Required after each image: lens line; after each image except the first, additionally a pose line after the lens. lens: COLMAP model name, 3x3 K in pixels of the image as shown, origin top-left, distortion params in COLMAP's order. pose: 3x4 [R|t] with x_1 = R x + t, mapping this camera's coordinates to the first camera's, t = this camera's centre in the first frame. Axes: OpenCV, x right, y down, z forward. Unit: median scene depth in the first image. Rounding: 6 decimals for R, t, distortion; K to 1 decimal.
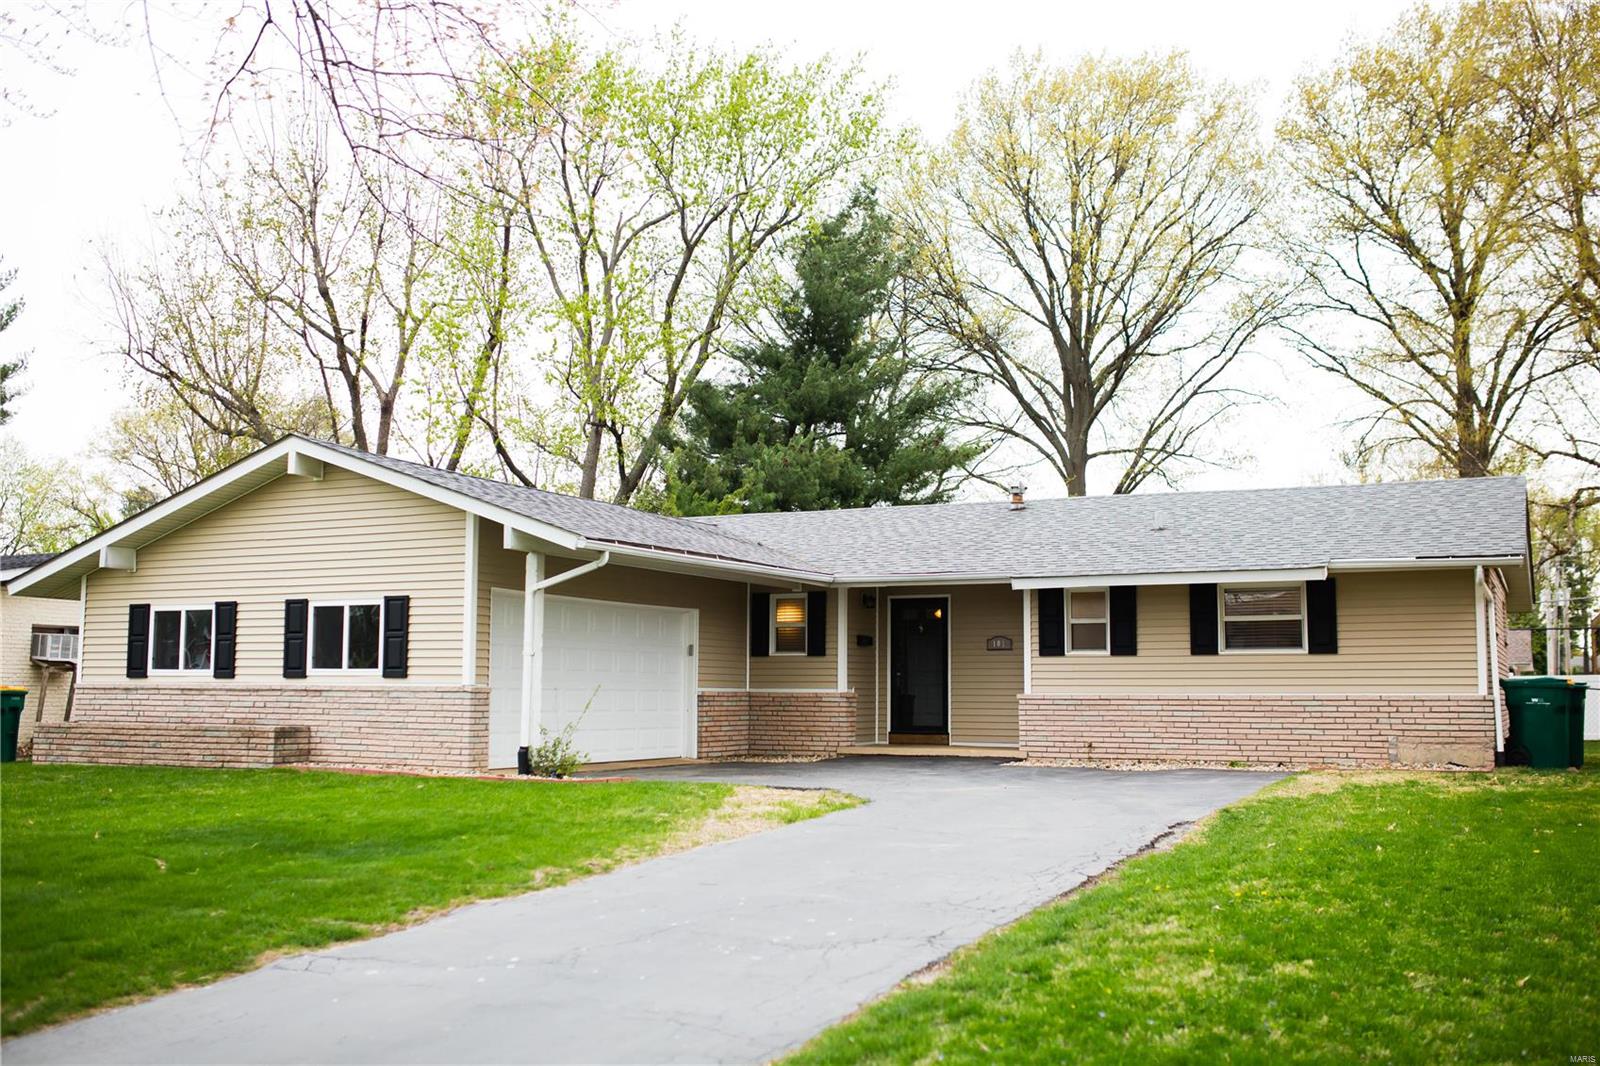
lens RADIAL K [[1360.4, 0, 804.8], [0, 1360.4, 578.7], [0, 0, 1]] dist [-0.032506, 0.007718]
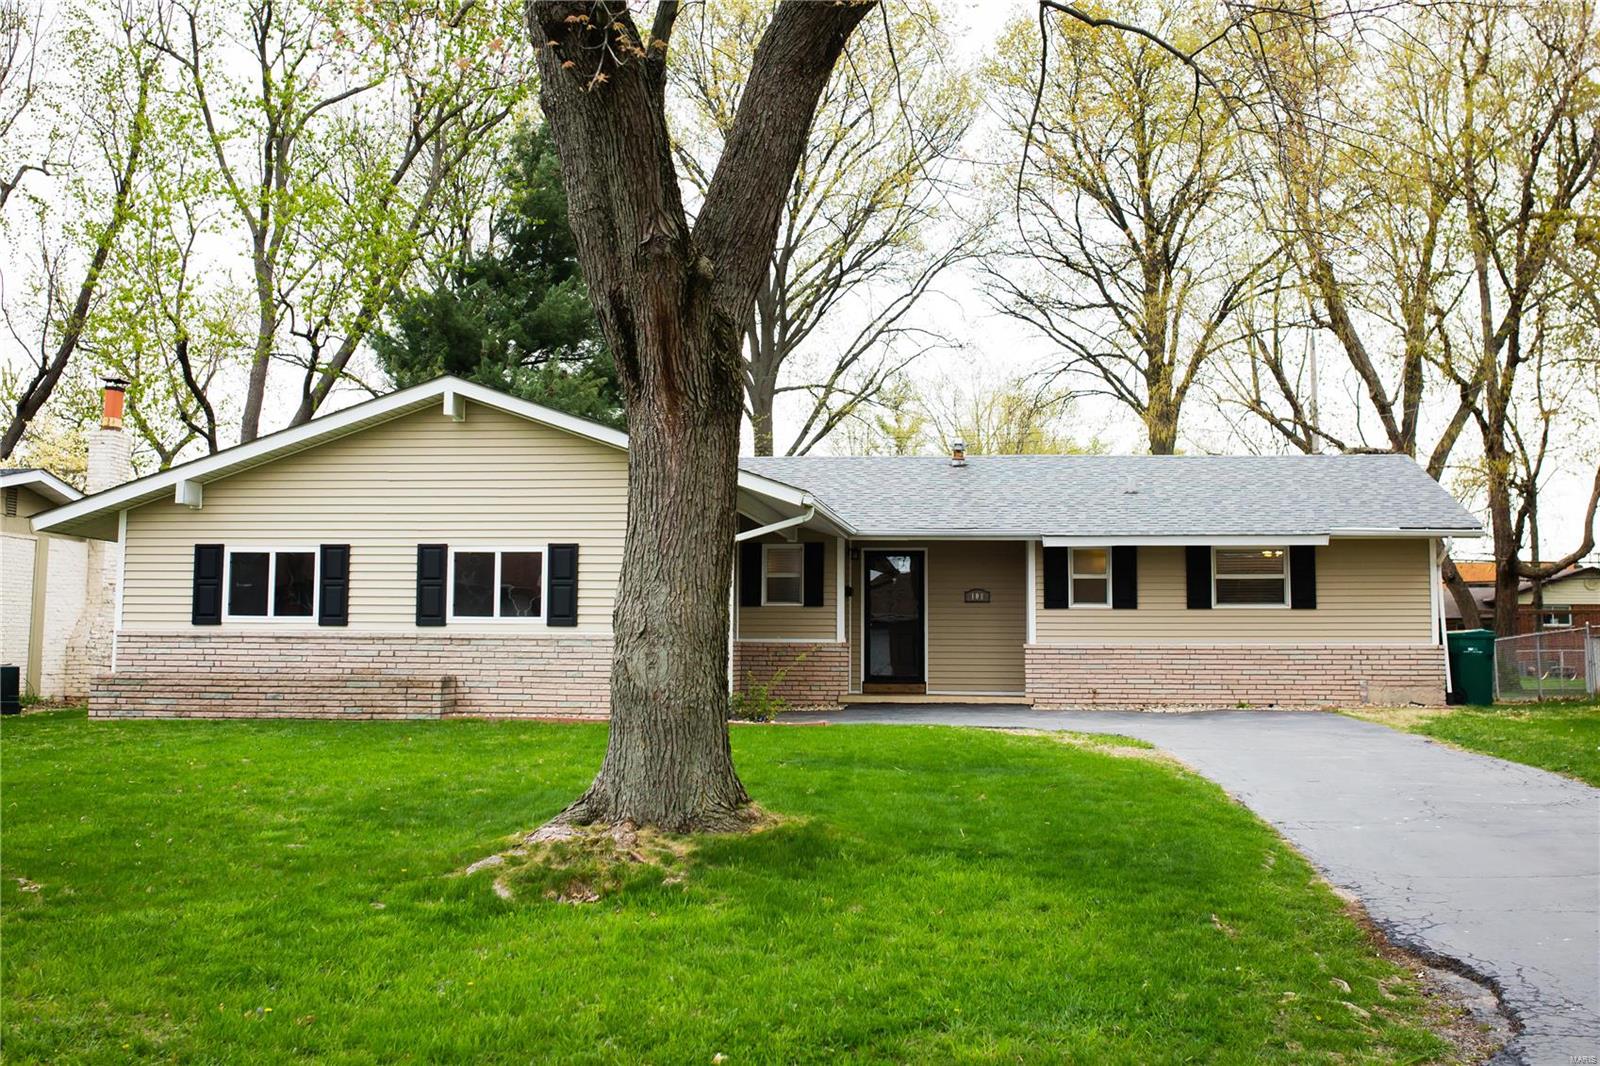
lens RADIAL K [[1561.6, 0, 800.0], [0, 1561.6, 533.0], [0, 0, 1]] dist [-0.066127, 0.086611]
pose [[0.951433, 0.023345, 0.306970, -0.448249], [-0.026837, 0.999614, 0.007159, -0.007252], [-0.306684, -0.015050, 0.951692, -0.125102]]
